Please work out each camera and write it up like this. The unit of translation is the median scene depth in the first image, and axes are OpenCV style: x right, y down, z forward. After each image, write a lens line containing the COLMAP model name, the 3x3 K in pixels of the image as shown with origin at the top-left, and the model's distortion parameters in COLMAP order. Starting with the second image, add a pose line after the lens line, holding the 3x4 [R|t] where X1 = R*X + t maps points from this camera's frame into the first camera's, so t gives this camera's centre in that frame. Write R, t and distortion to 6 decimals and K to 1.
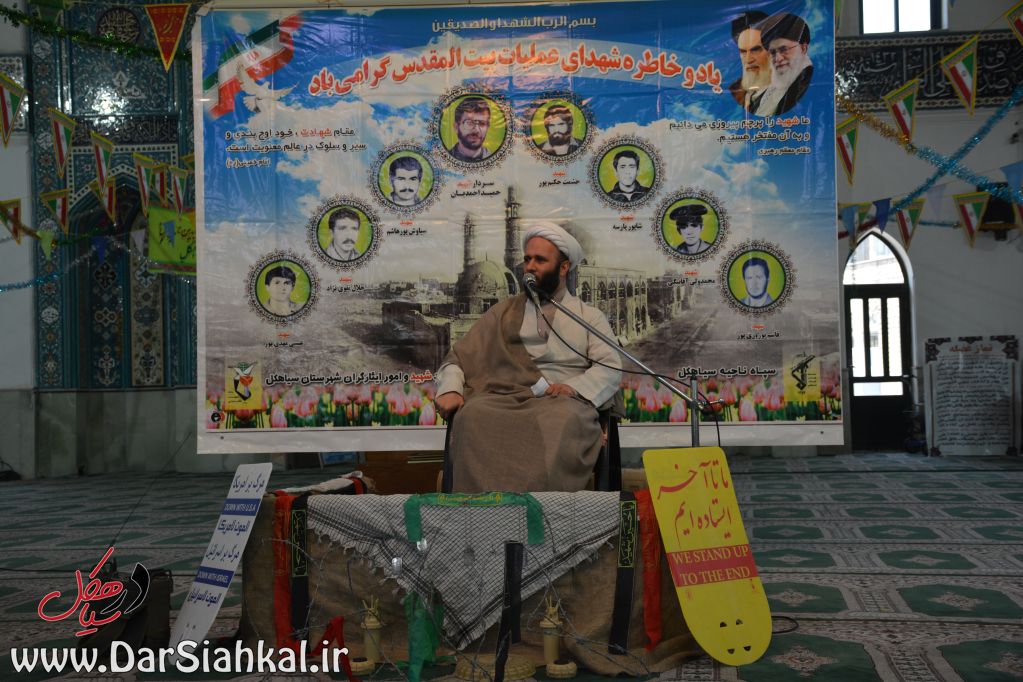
lens RADIAL K [[1307.3, 0, 511.0], [0, 1307.3, 346.7], [0, 0, 1]] dist [0.002105, 0.000000]
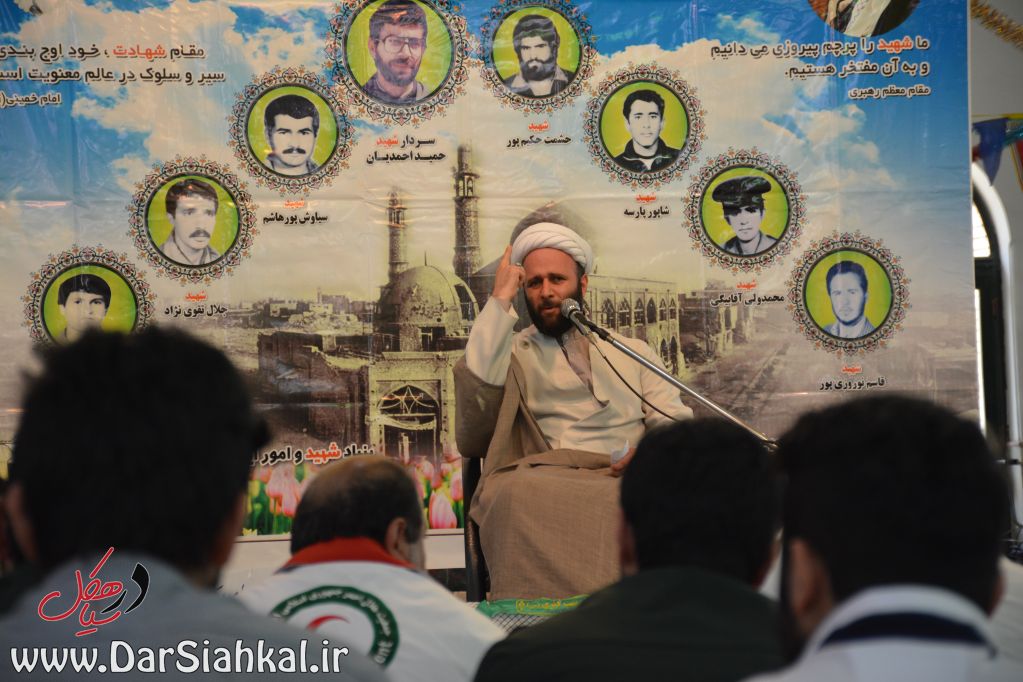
lens RADIAL K [[3974.7, 0, 511.1], [0, 3974.7, 339.9], [0, 0, 1]] dist [1.043697, 0.000000]
pose [[0.978936, -0.005244, 0.204102, -0.365489], [0.007105, 0.999940, -0.008386, -0.014317], [-0.204045, 0.009660, 0.978914, -0.862360]]
